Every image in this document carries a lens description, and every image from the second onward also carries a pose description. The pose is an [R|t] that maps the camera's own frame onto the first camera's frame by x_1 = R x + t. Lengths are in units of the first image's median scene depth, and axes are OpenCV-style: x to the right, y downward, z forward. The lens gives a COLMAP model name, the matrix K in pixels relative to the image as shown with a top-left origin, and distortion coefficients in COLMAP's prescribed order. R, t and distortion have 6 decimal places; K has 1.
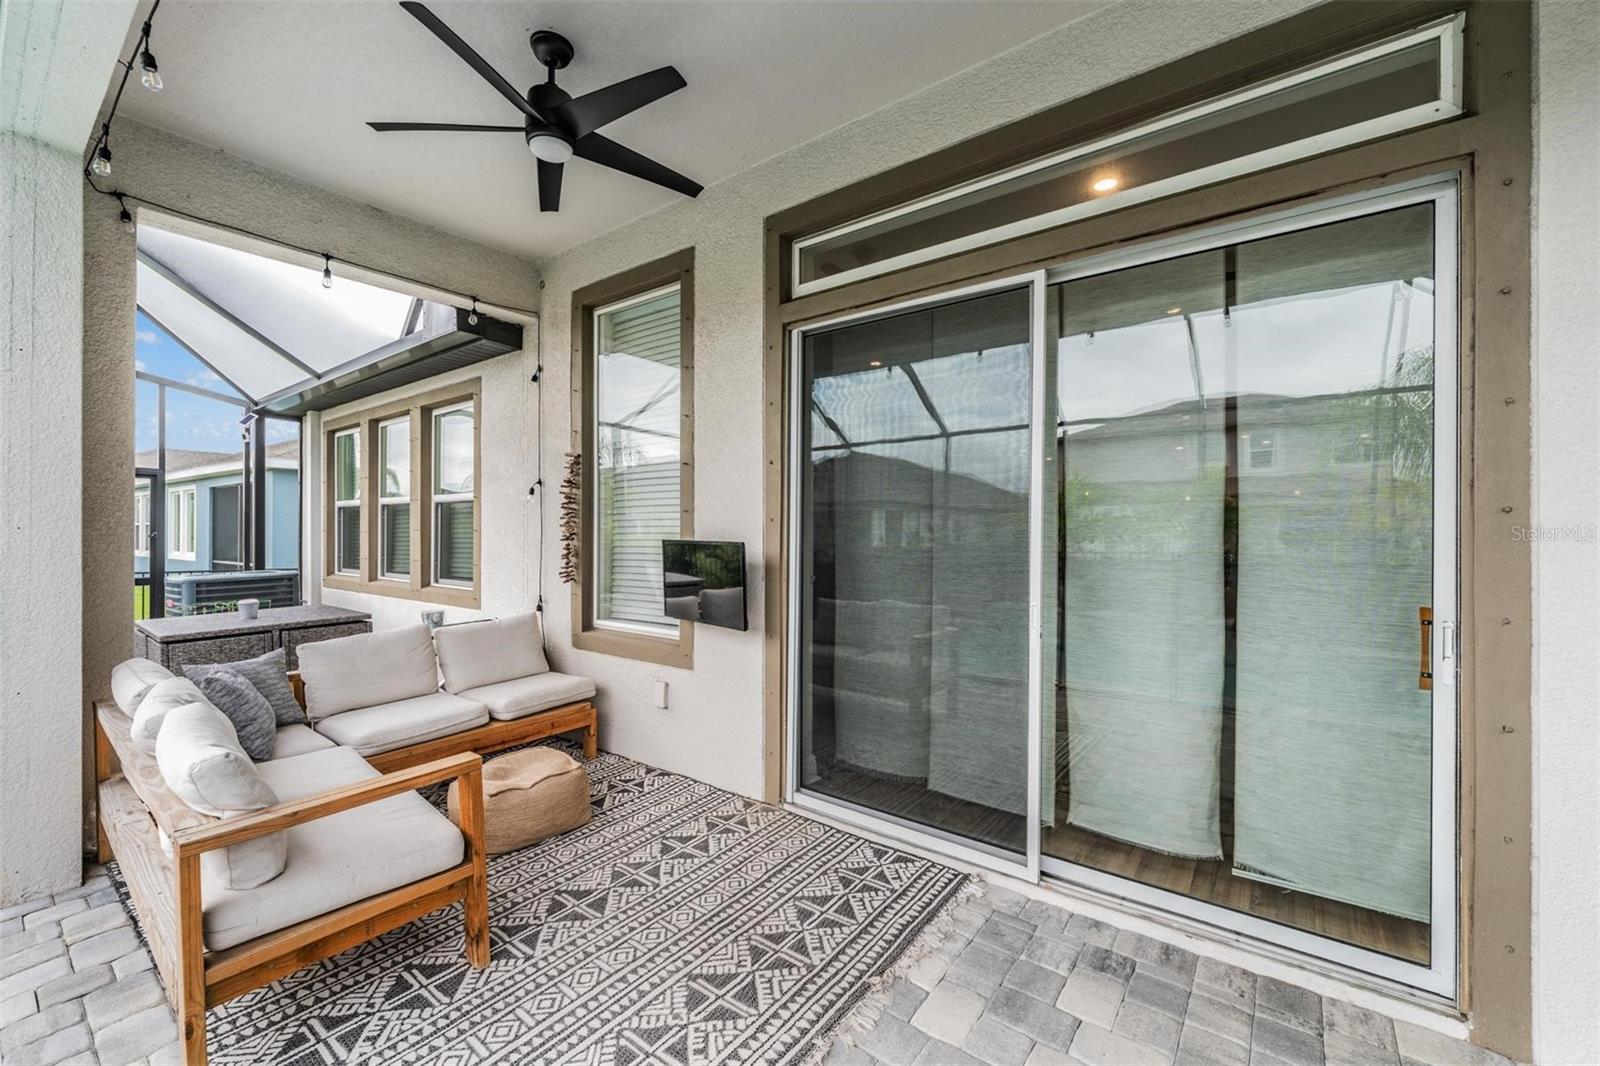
lens RADIAL K [[644.7, 0, 800.0], [0, 644.7, 533.0], [0, 0, 1]] dist [-0.000787, -0.000039]
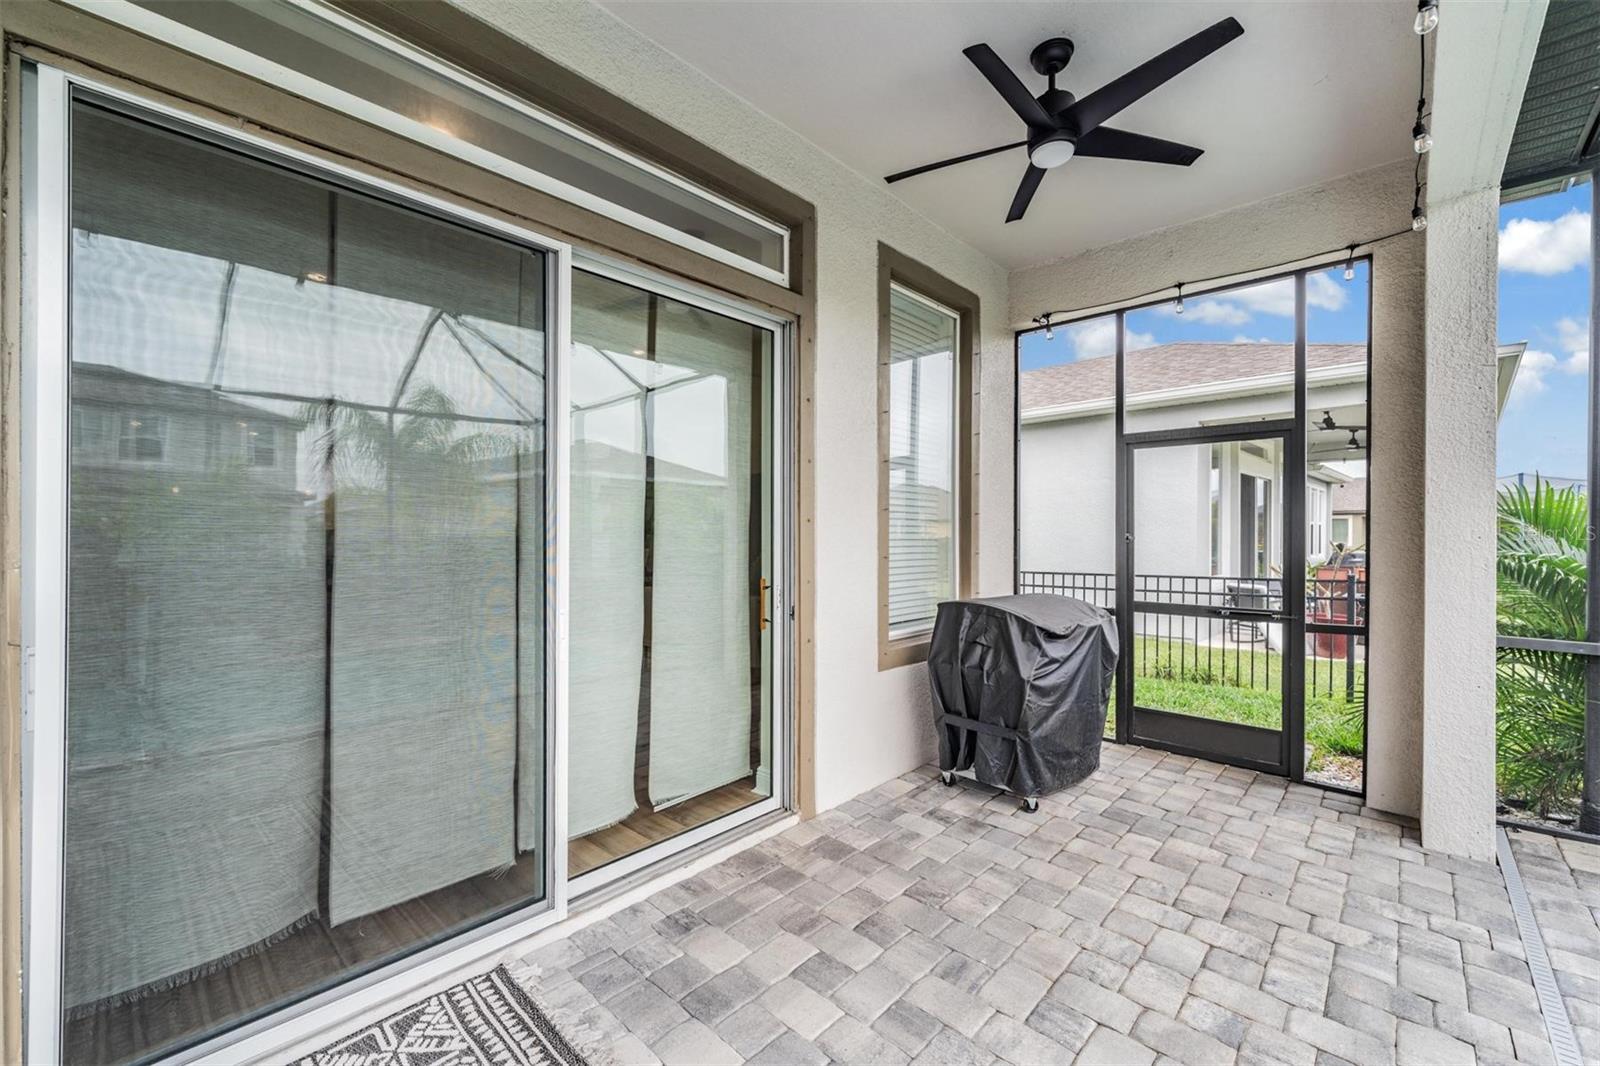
lens RADIAL K [[642.3, 0, 800.6], [0, 642.3, 538.7], [0, 0, 1]] dist [0.000548, -0.000106]
pose [[0.111923, -0.008168, 0.993683, -0.526684], [0.000470, 0.999967, 0.008166, 0.000731], [-0.993717, -0.000447, 0.111923, 0.607217]]
